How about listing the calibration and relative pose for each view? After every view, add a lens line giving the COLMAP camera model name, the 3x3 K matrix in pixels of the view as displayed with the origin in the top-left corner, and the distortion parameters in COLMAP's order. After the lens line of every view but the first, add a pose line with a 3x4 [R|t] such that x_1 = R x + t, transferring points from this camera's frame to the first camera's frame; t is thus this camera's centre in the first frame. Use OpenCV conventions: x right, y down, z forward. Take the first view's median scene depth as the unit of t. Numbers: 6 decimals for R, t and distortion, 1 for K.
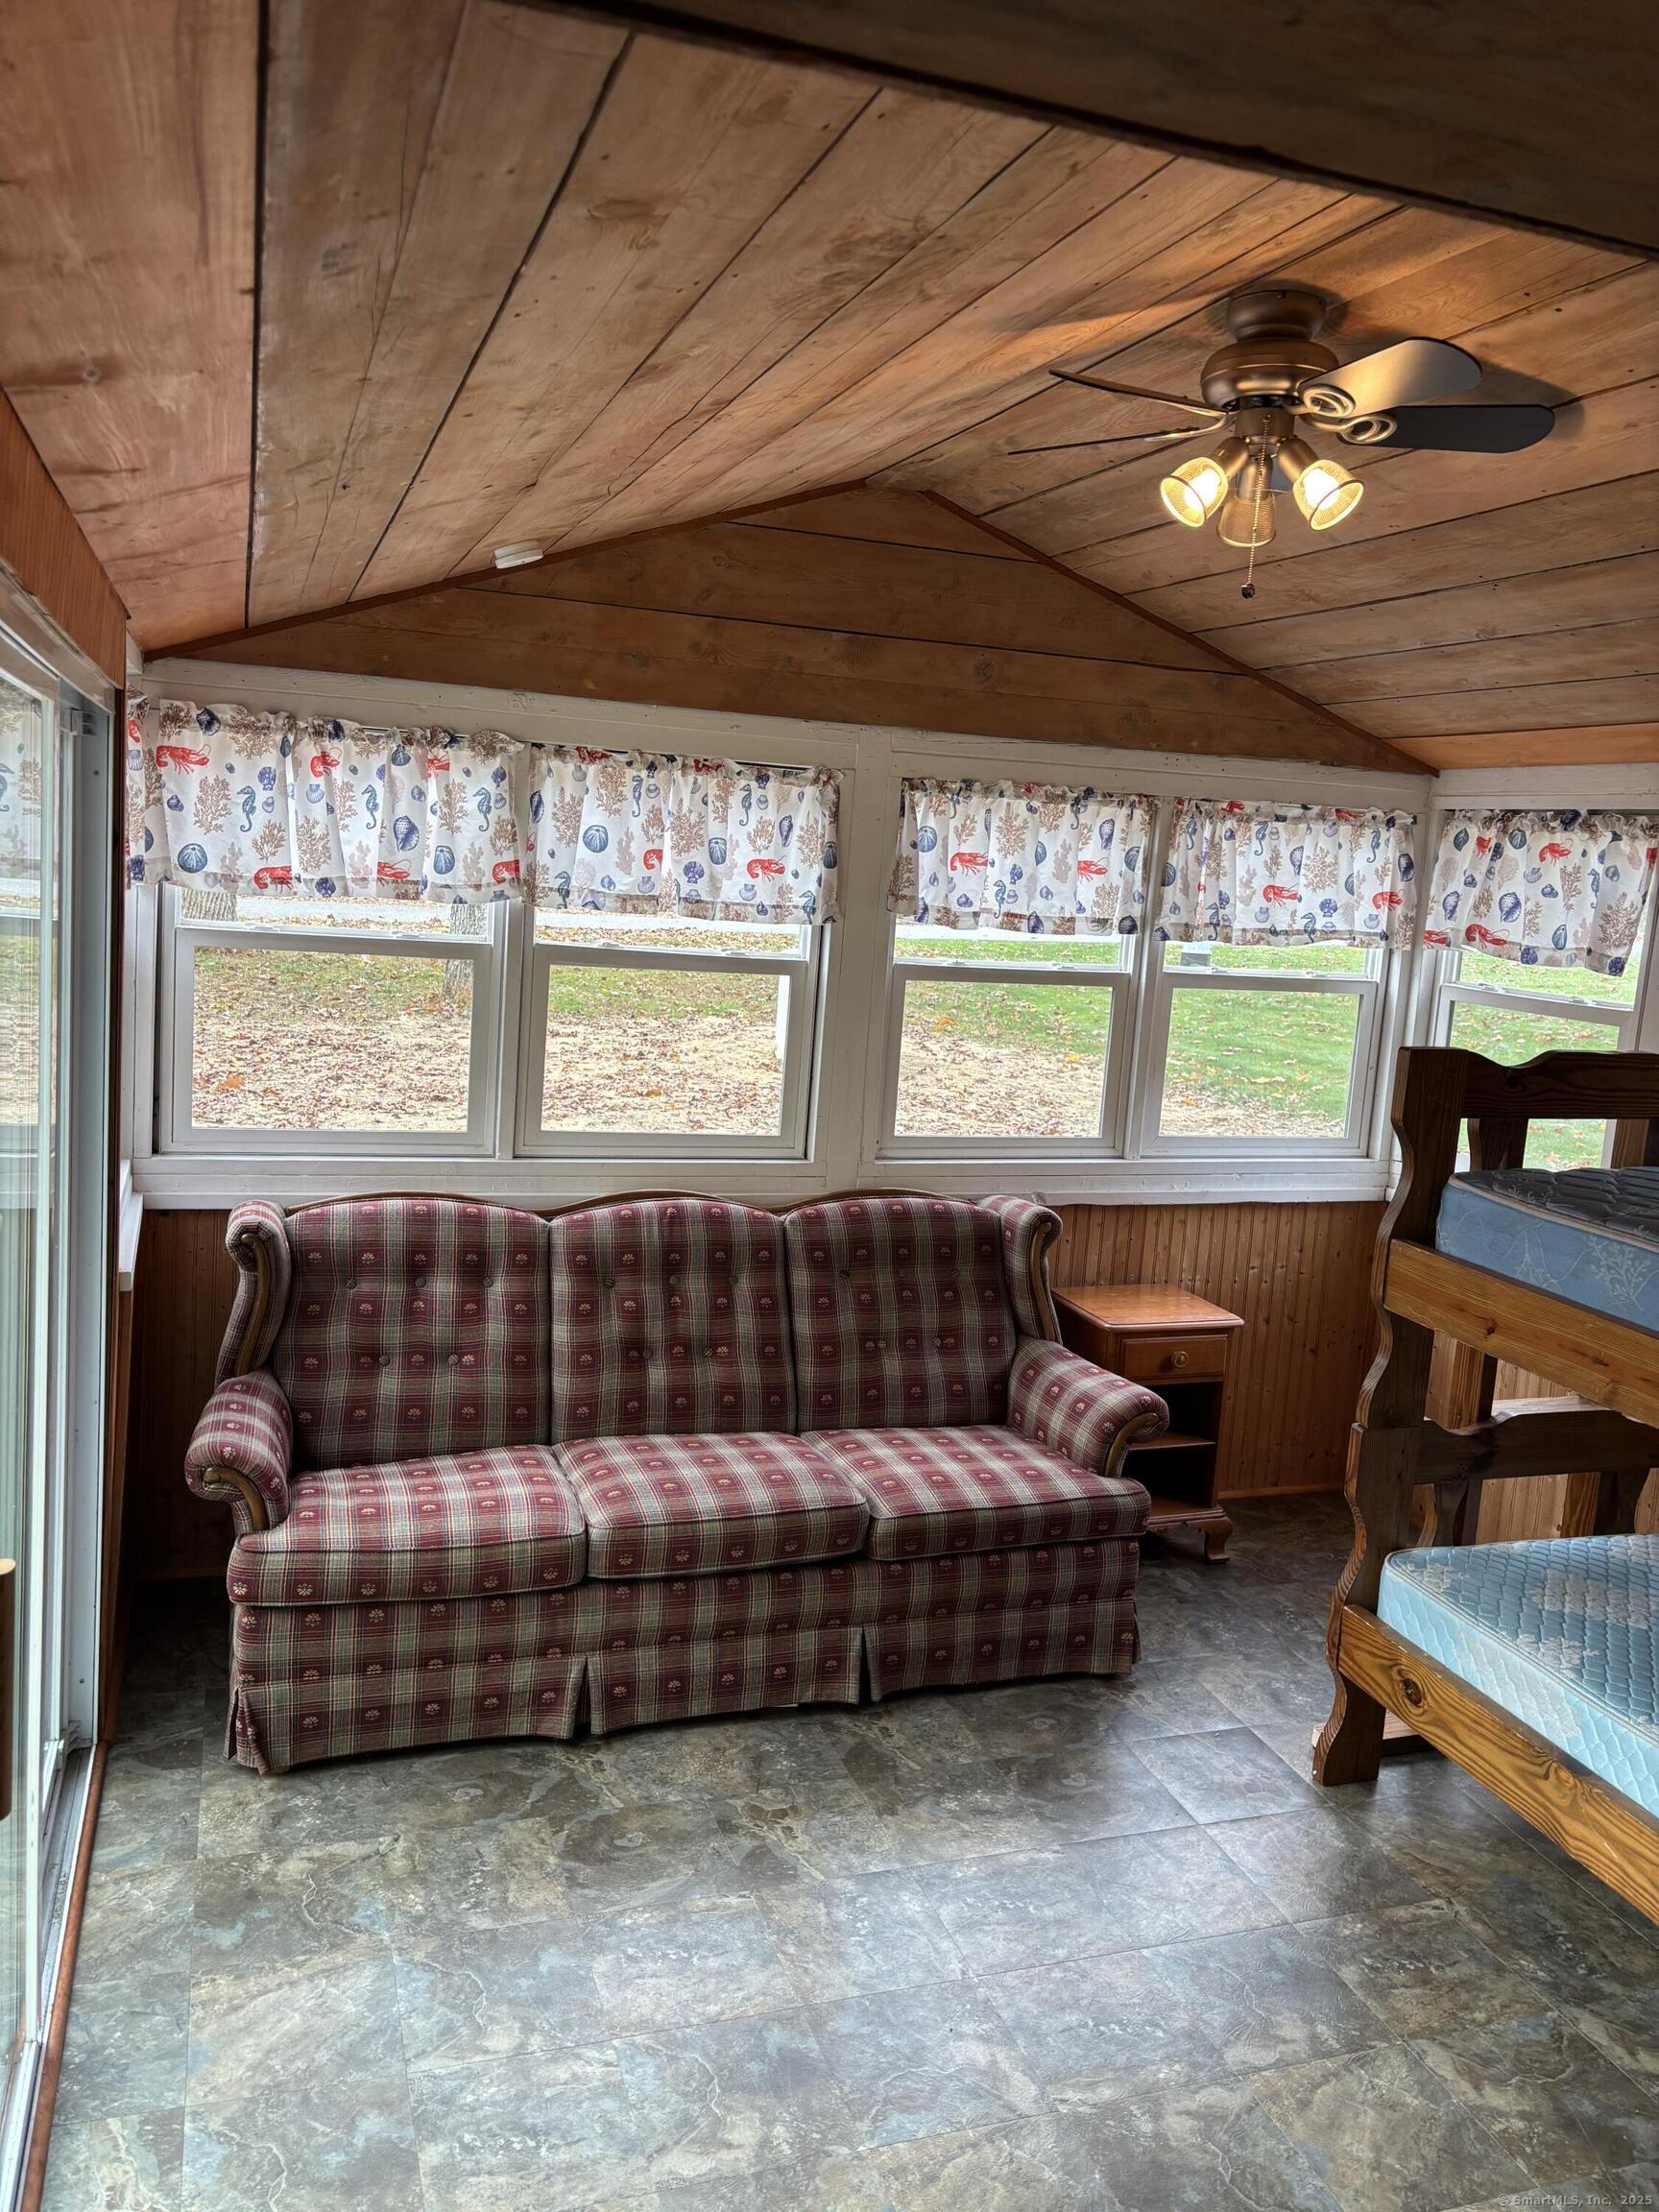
lens RADIAL K [[1687.7, 0, 843.1], [0, 1687.7, 1096.4], [0, 0, 1]] dist [0.052906, -0.072772]
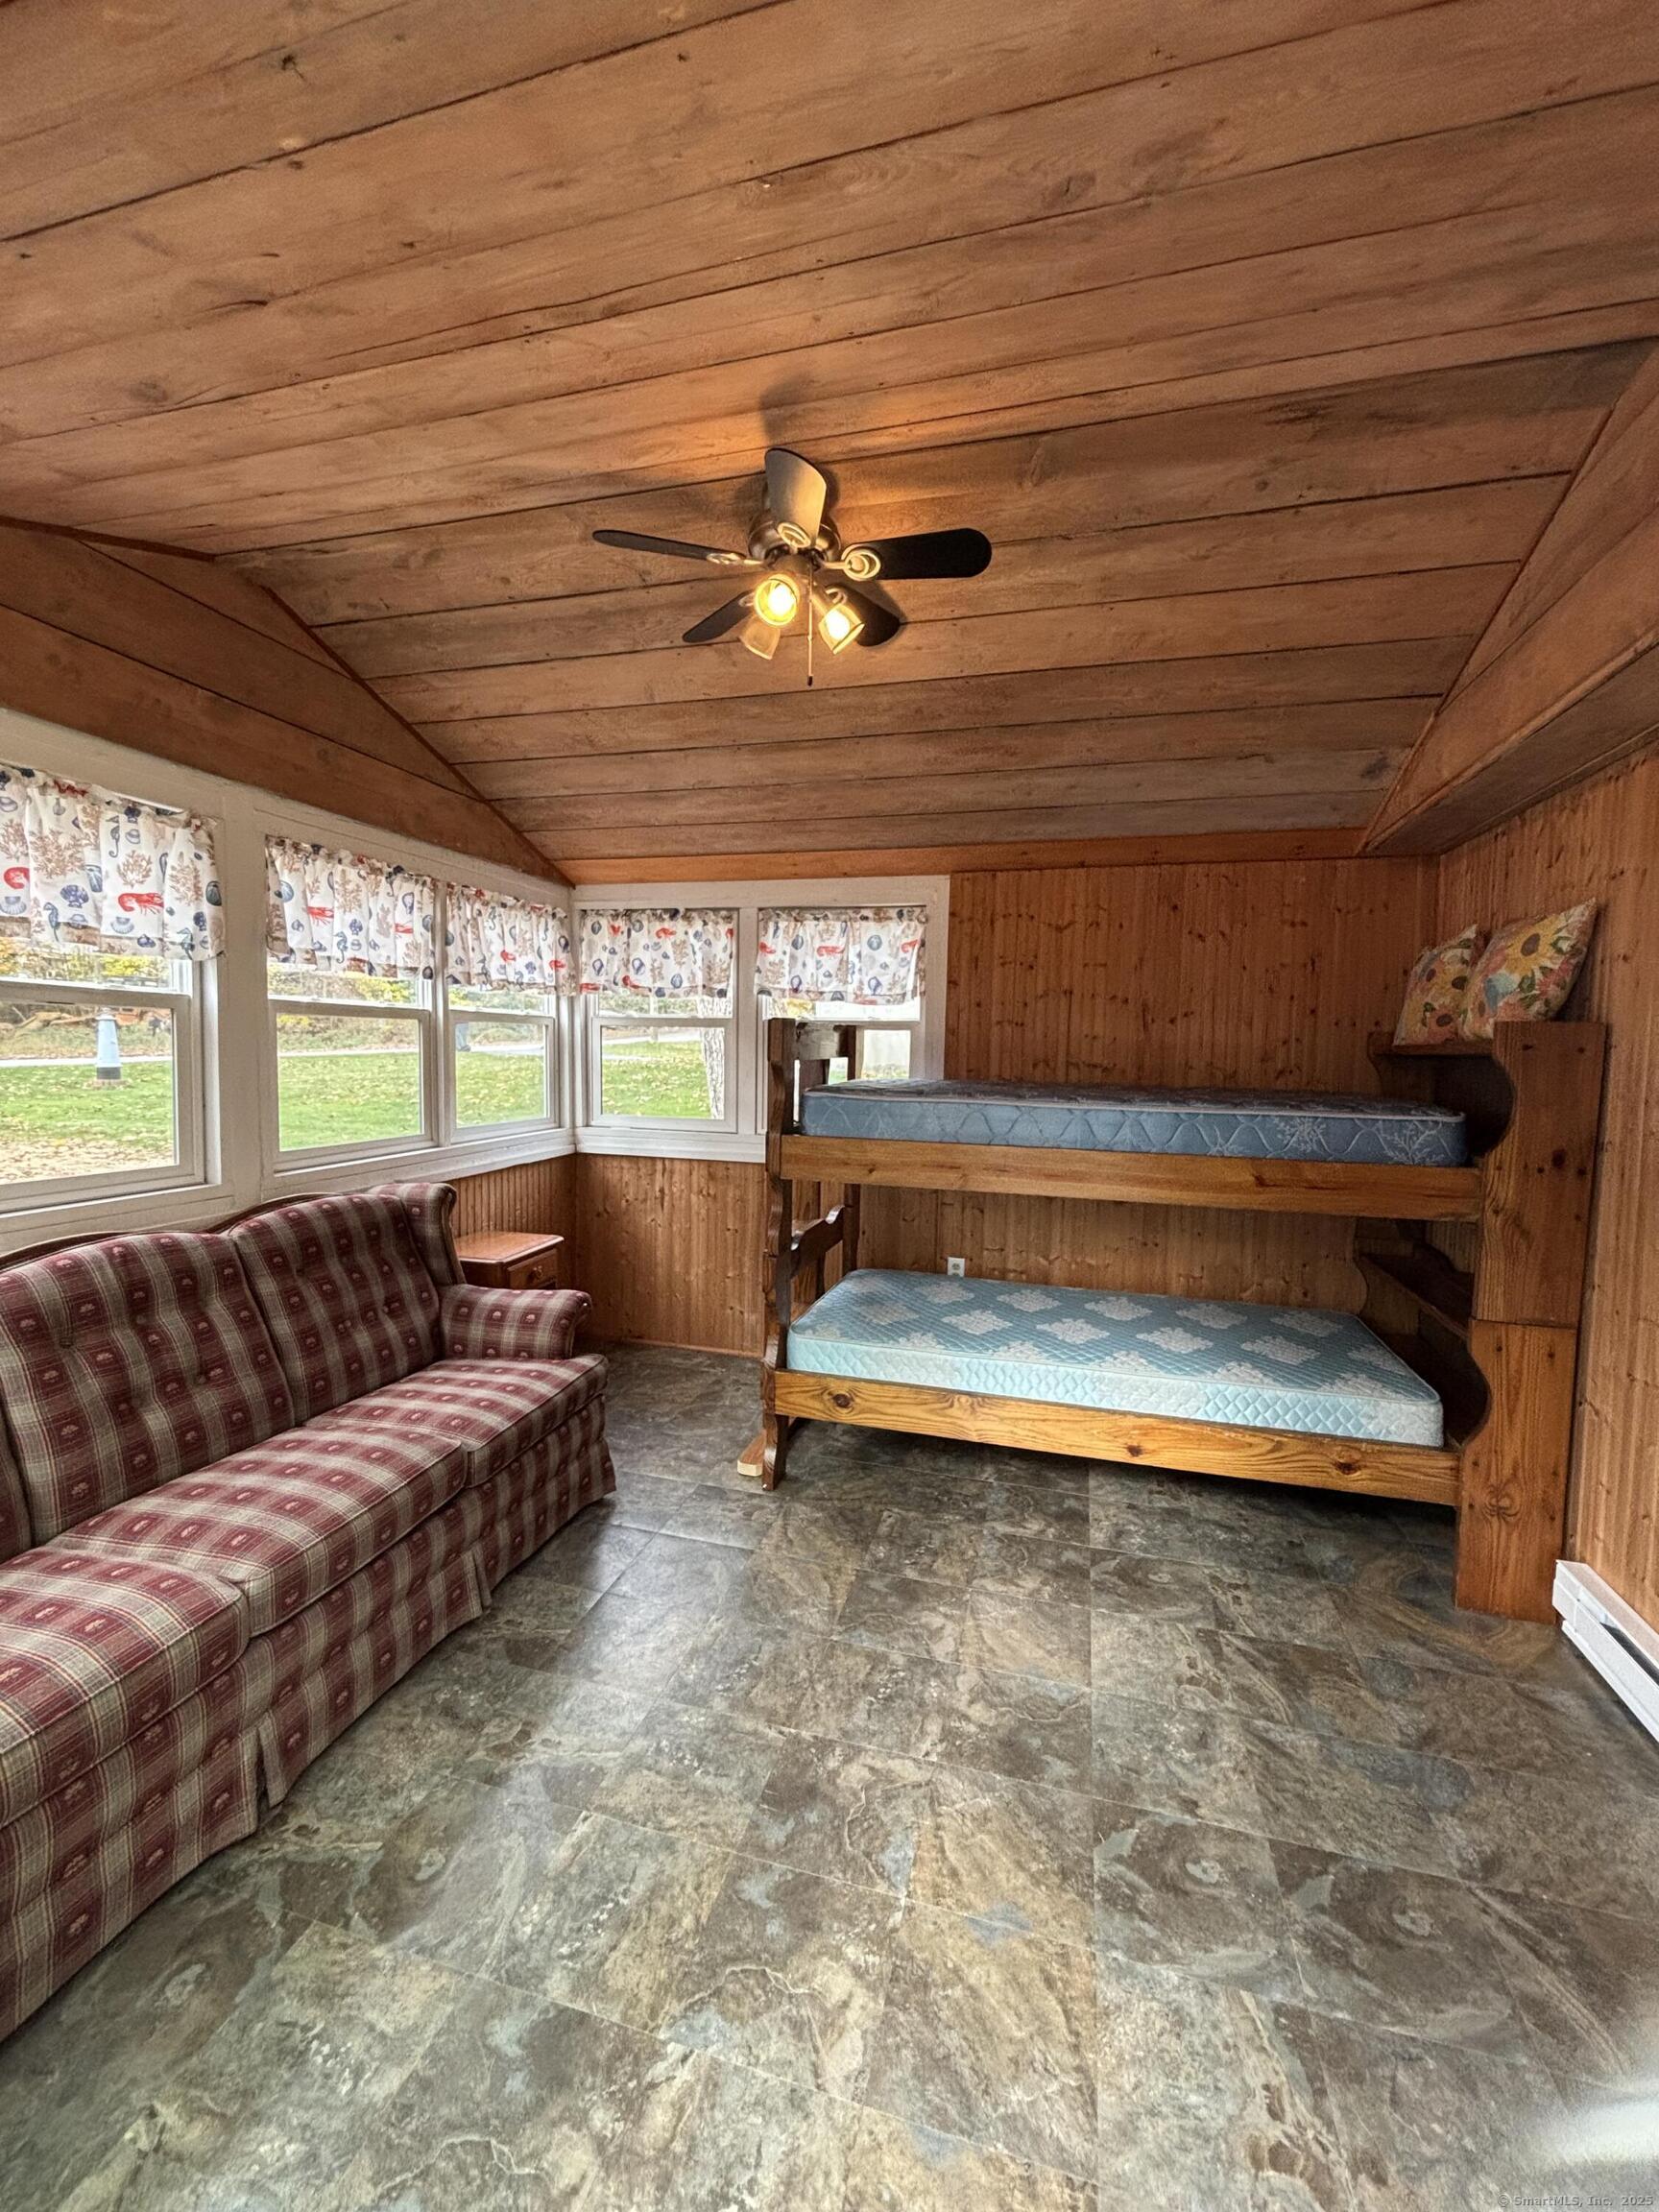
lens RADIAL K [[895.6, 0, 841.3], [0, 895.6, 1101.5], [0, 0, 1]] dist [0.001569, -0.001830]
pose [[0.559978, -0.104793, 0.821853, -0.267006], [0.138994, 0.989792, 0.031502, 0.025273], [-0.816765, 0.096592, 0.568827, 0.362398]]
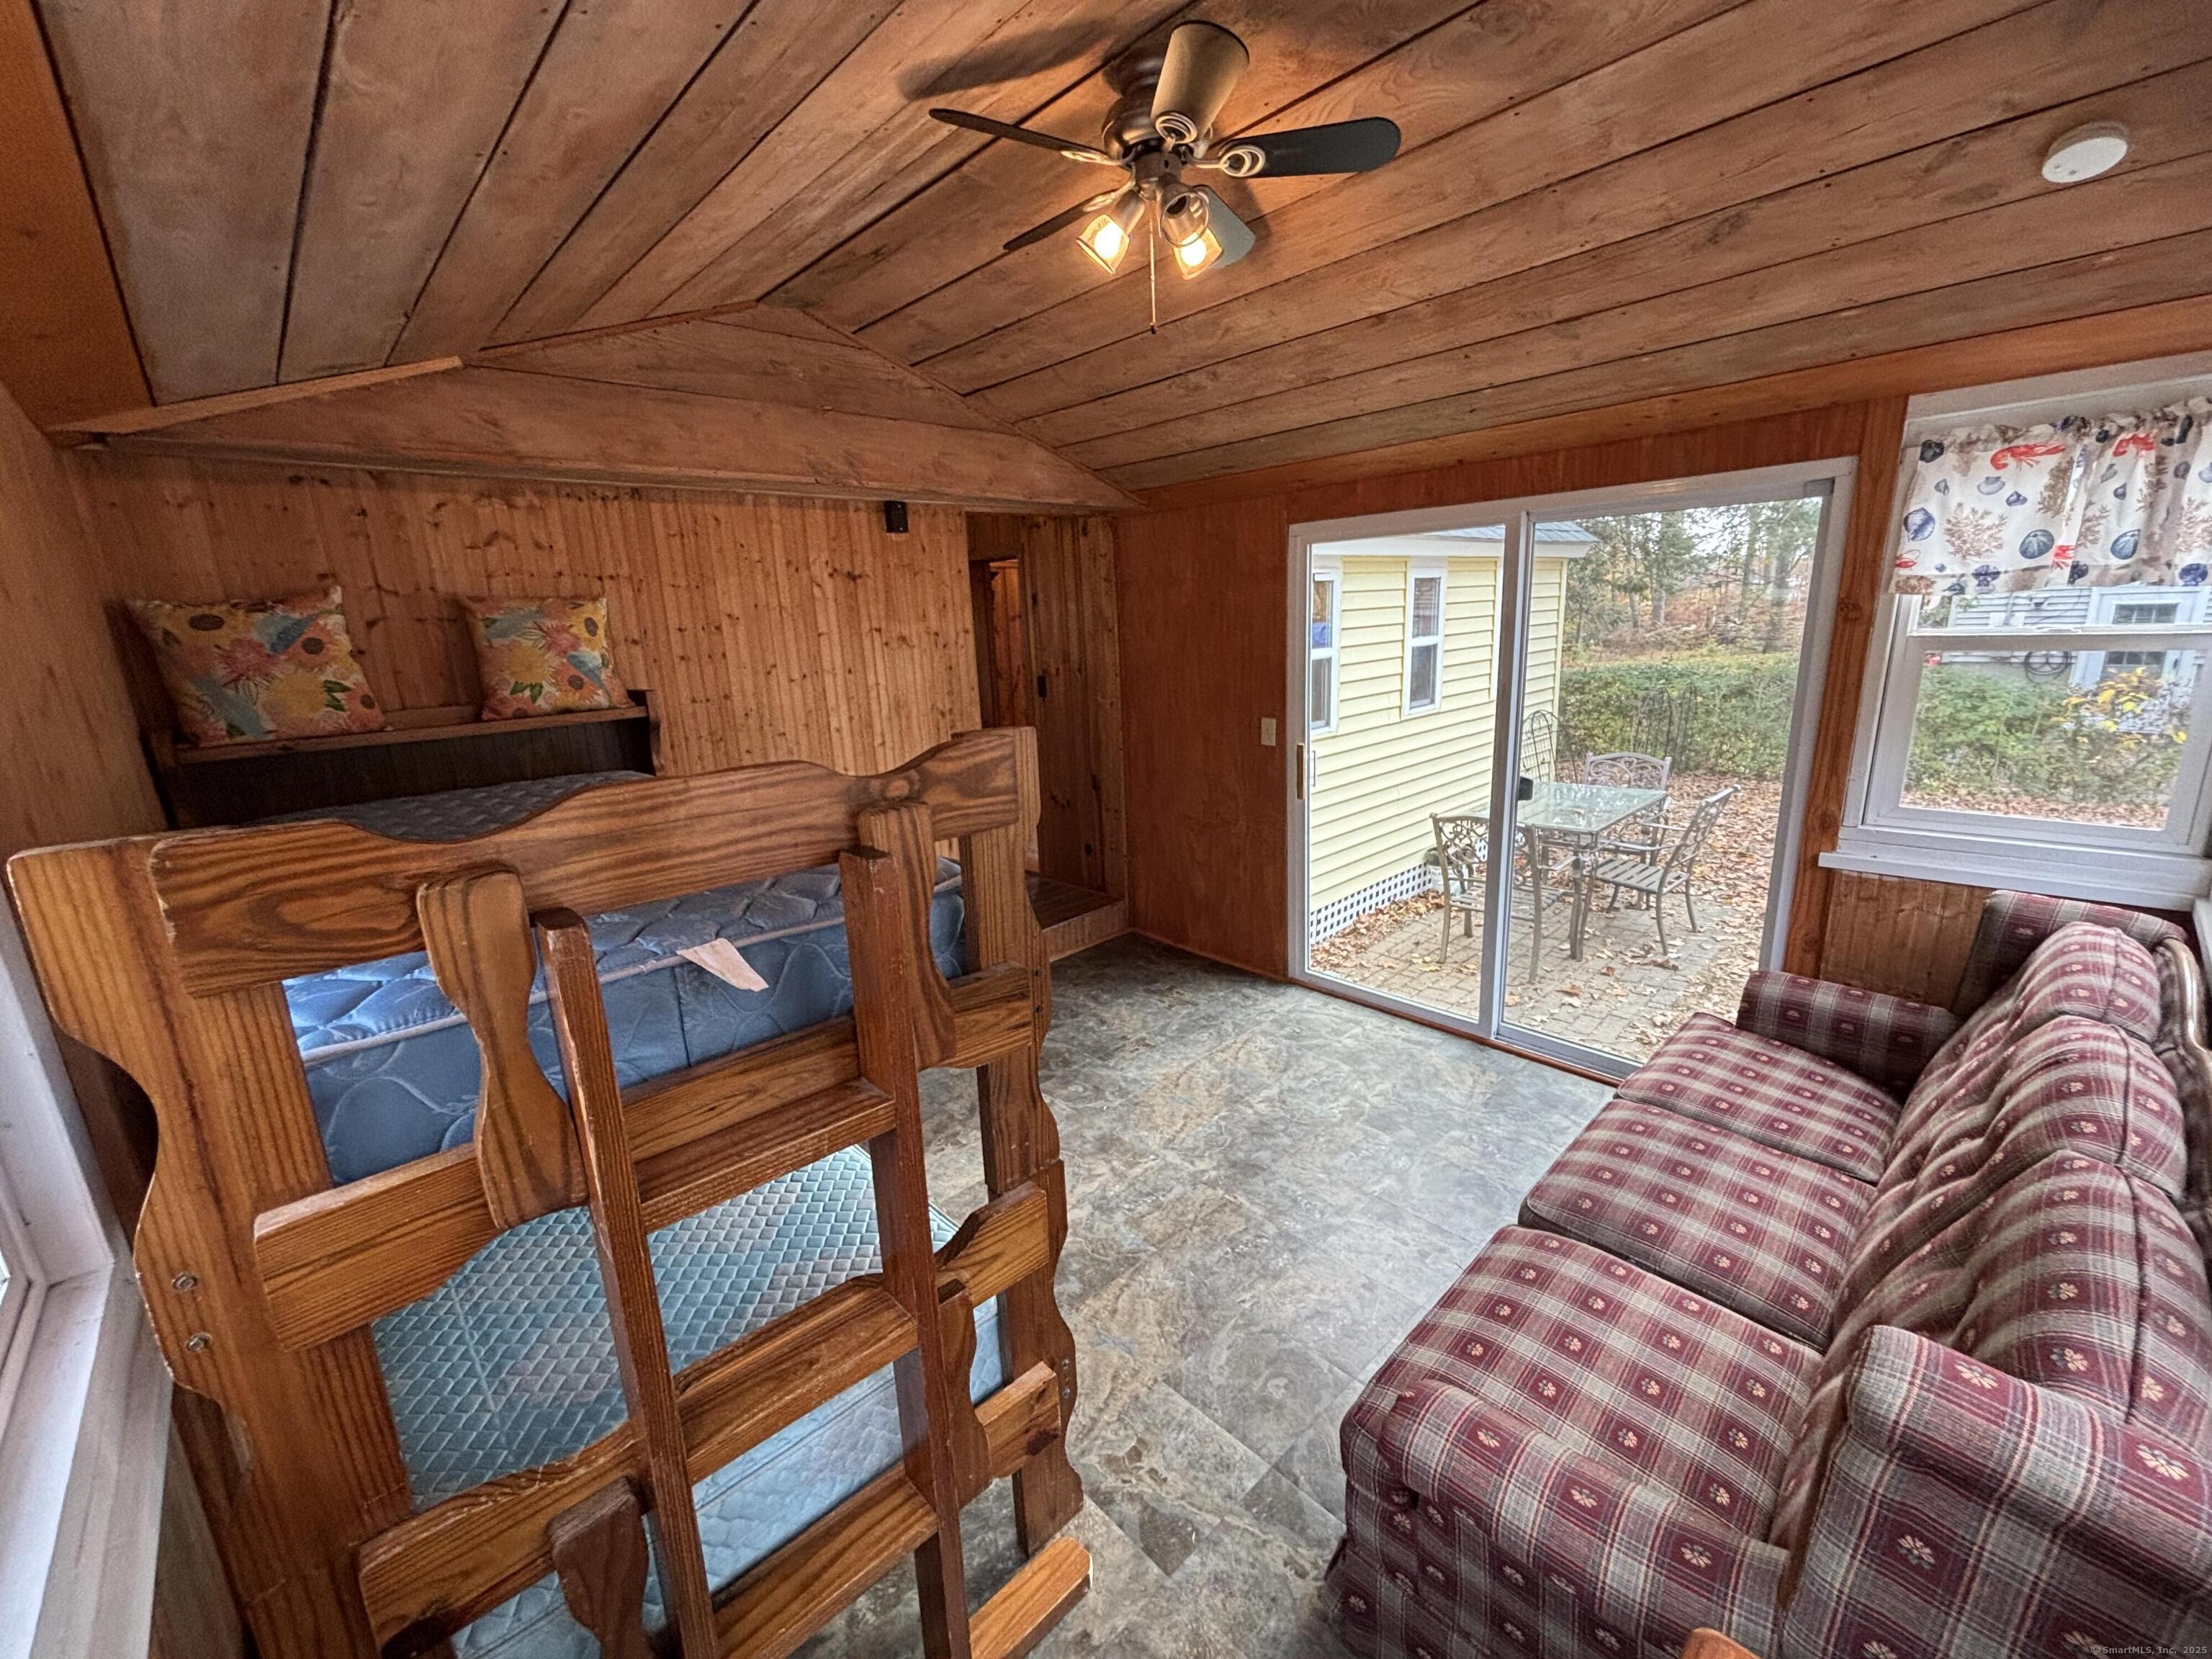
lens RADIAL K [[895.6, 0, 1103.7], [0, 895.6, 825.6], [0, 0, 1]] dist [0.001569, -0.001830]
pose [[-0.912263, 0.069655, -0.403638, 0.367163], [-0.072937, 0.942062, 0.327415, -0.098022], [0.403058, 0.328128, -0.854328, 1.082148]]
